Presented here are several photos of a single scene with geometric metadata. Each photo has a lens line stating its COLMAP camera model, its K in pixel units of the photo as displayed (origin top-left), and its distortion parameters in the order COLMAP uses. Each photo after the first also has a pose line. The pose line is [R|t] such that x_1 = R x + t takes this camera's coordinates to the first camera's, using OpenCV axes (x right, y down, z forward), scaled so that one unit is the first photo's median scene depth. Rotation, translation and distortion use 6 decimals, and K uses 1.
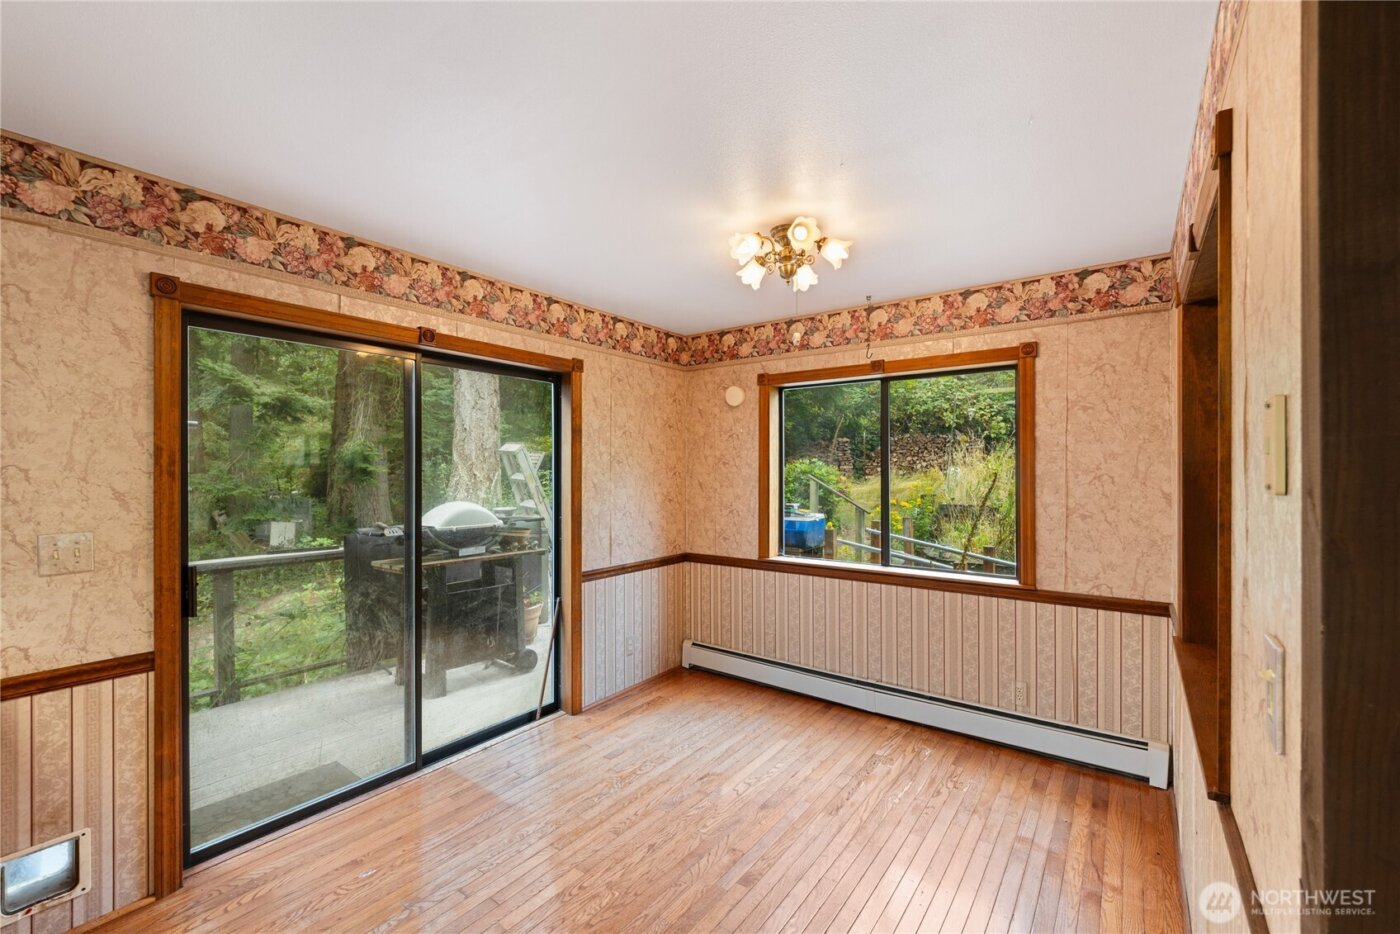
lens RADIAL K [[576.0, 0, 704.8], [0, 576.0, 471.7], [0, 0, 1]] dist [0.000879, -0.000636]
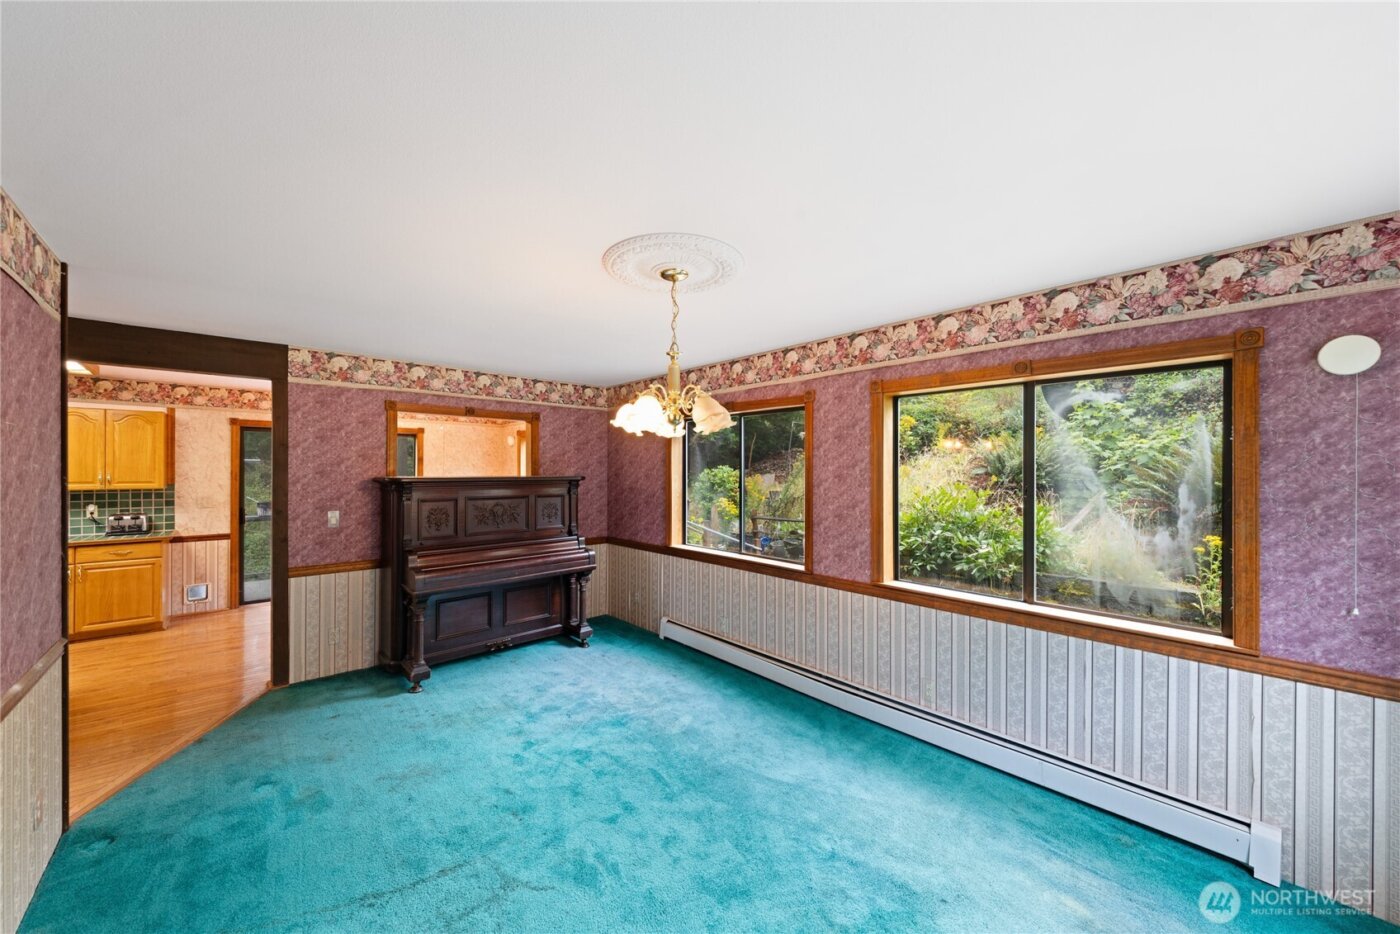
lens RADIAL K [[512.4, 0, 698.4], [0, 512.4, 468.2], [0, 0, 1]] dist [0.011552, -0.001349]
pose [[0.980595, -0.001059, -0.196044, 1.498890], [-0.000082, 0.999983, -0.005812, -0.027462], [0.196046, 0.005715, 0.980578, -0.915136]]
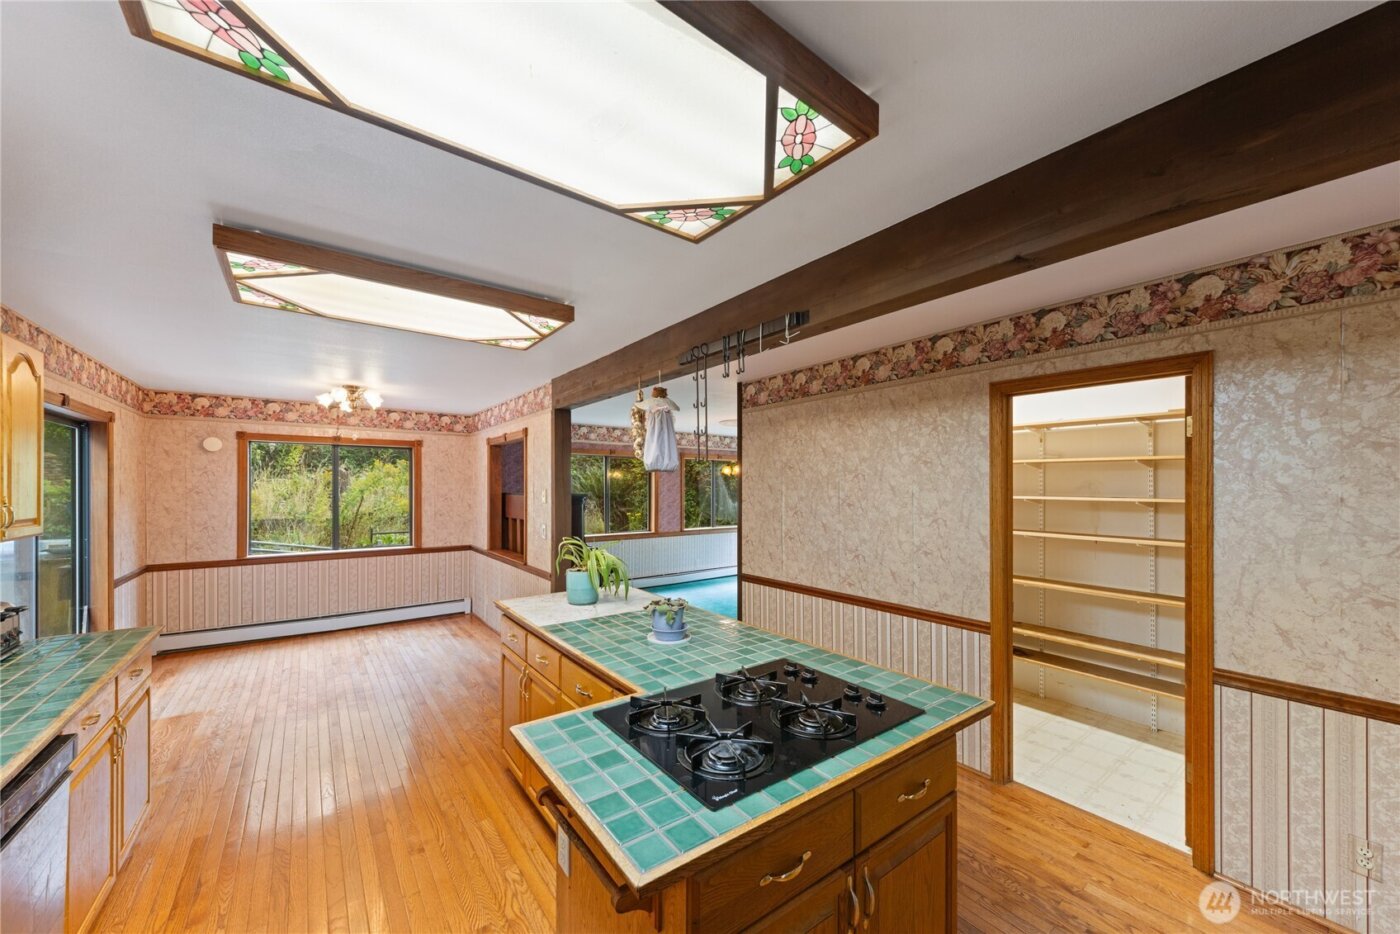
lens RADIAL K [[512.4, 0, 692.2], [0, 512.4, 488.8], [0, 0, 1]] dist [0.011552, -0.001349]
pose [[0.291400, -0.000629, 0.956601, -1.076654], [0.000354, 1.000000, 0.000550, -0.032219], [-0.956601, 0.000178, 0.291400, -0.629622]]
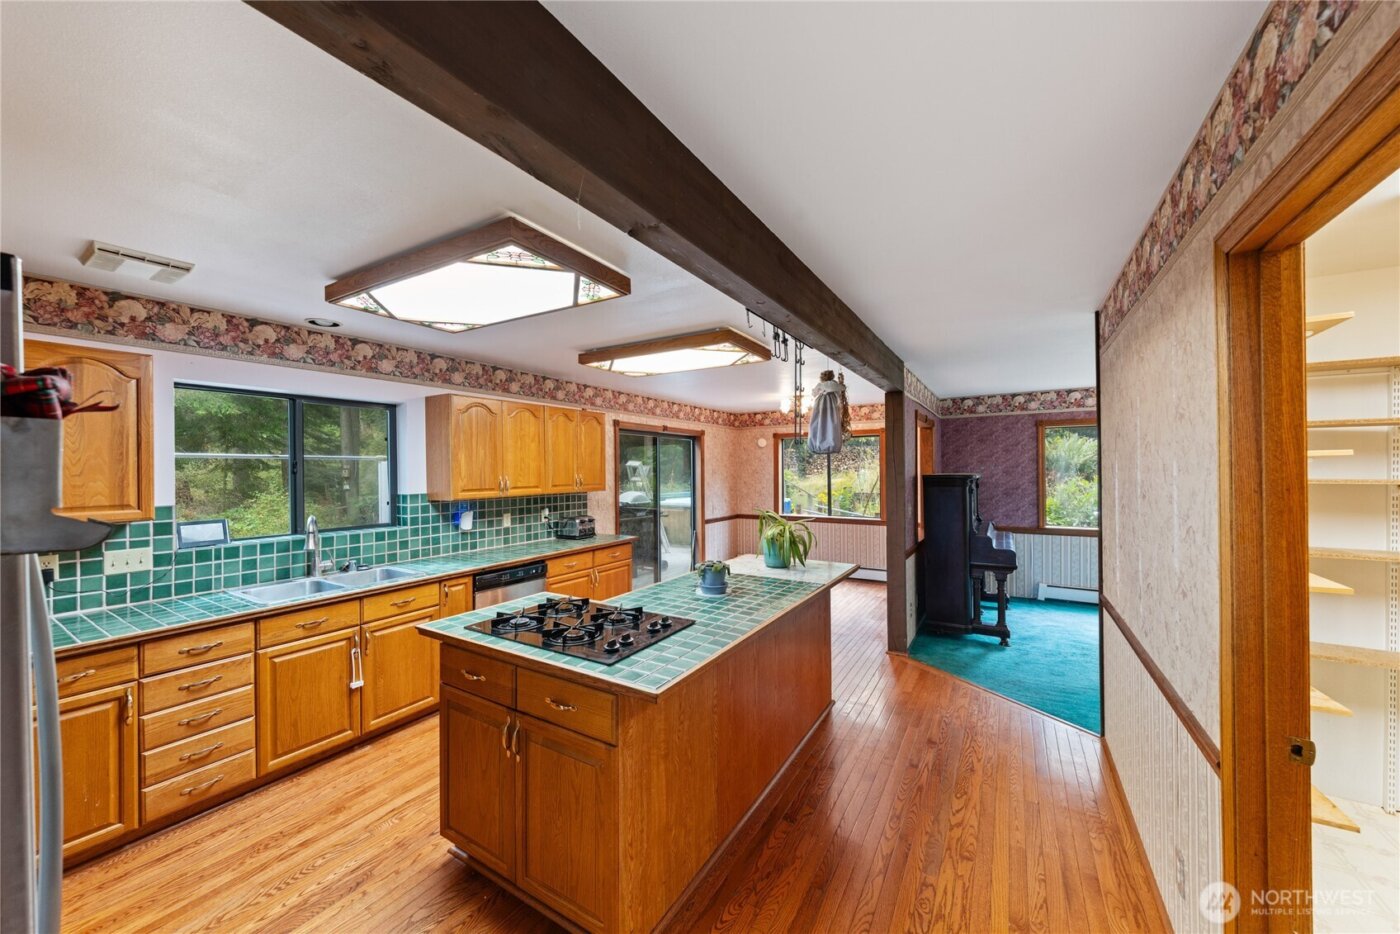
lens RADIAL K [[512.4, 0, 708.1], [0, 512.4, 473.1], [0, 0, 1]] dist [0.011552, -0.001349]
pose [[0.994962, -0.008893, 0.099857, -0.477137], [0.008466, 0.999953, 0.004700, -0.031997], [-0.099894, -0.003831, 0.994991, -1.283810]]
